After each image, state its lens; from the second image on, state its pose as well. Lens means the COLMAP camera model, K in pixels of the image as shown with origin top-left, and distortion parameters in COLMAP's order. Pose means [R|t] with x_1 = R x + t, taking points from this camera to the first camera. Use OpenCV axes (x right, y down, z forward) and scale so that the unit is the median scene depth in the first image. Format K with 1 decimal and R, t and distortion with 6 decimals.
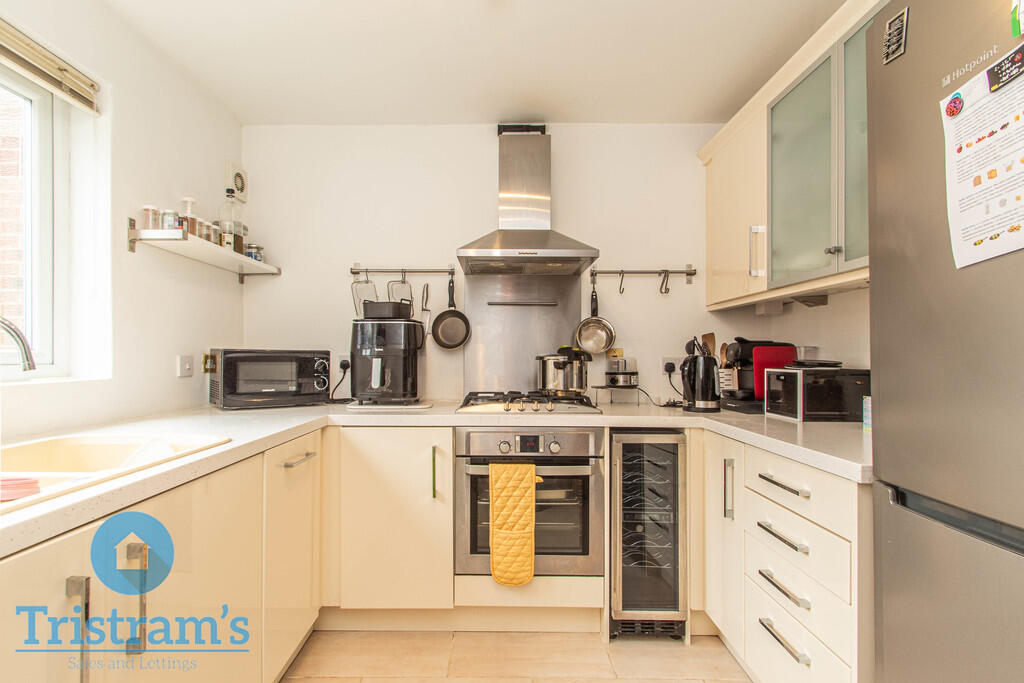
lens RADIAL K [[464.6, 0, 556.4], [0, 464.6, 359.3], [0, 0, 1]] dist [-0.012166, 0.000490]
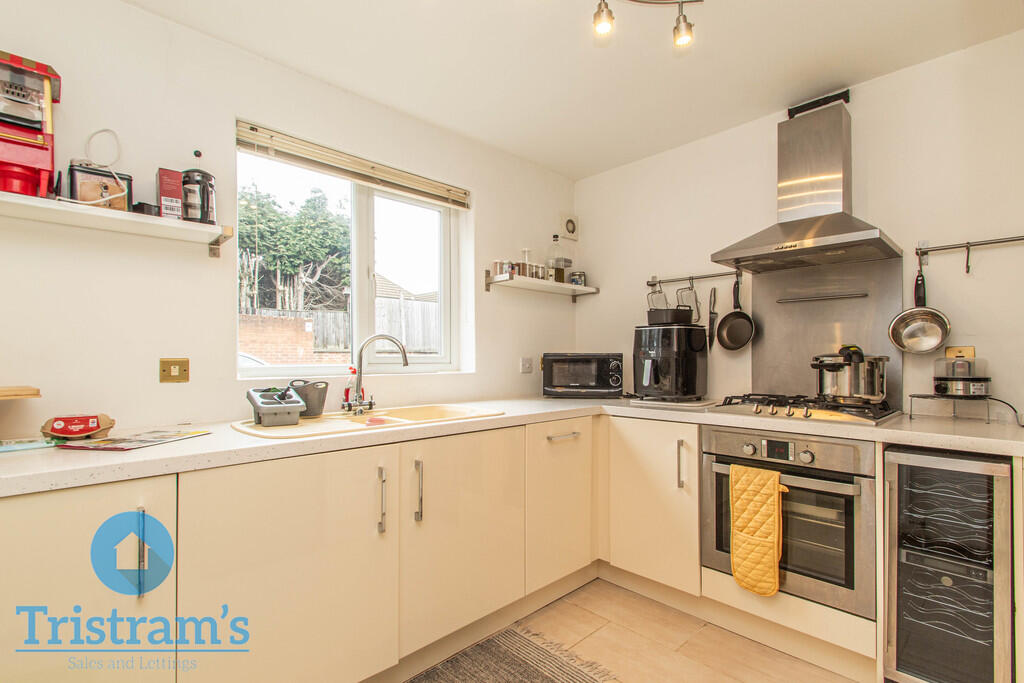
lens RADIAL K [[464.6, 0, 556.4], [0, 464.6, 359.3], [0, 0, 1]] dist [-0.012166, 0.000490]
pose [[0.732107, -0.002568, -0.681185, 0.237925], [-0.000850, 0.999989, -0.004683, 0.002682], [0.681190, 0.004007, 0.732096, 0.004582]]
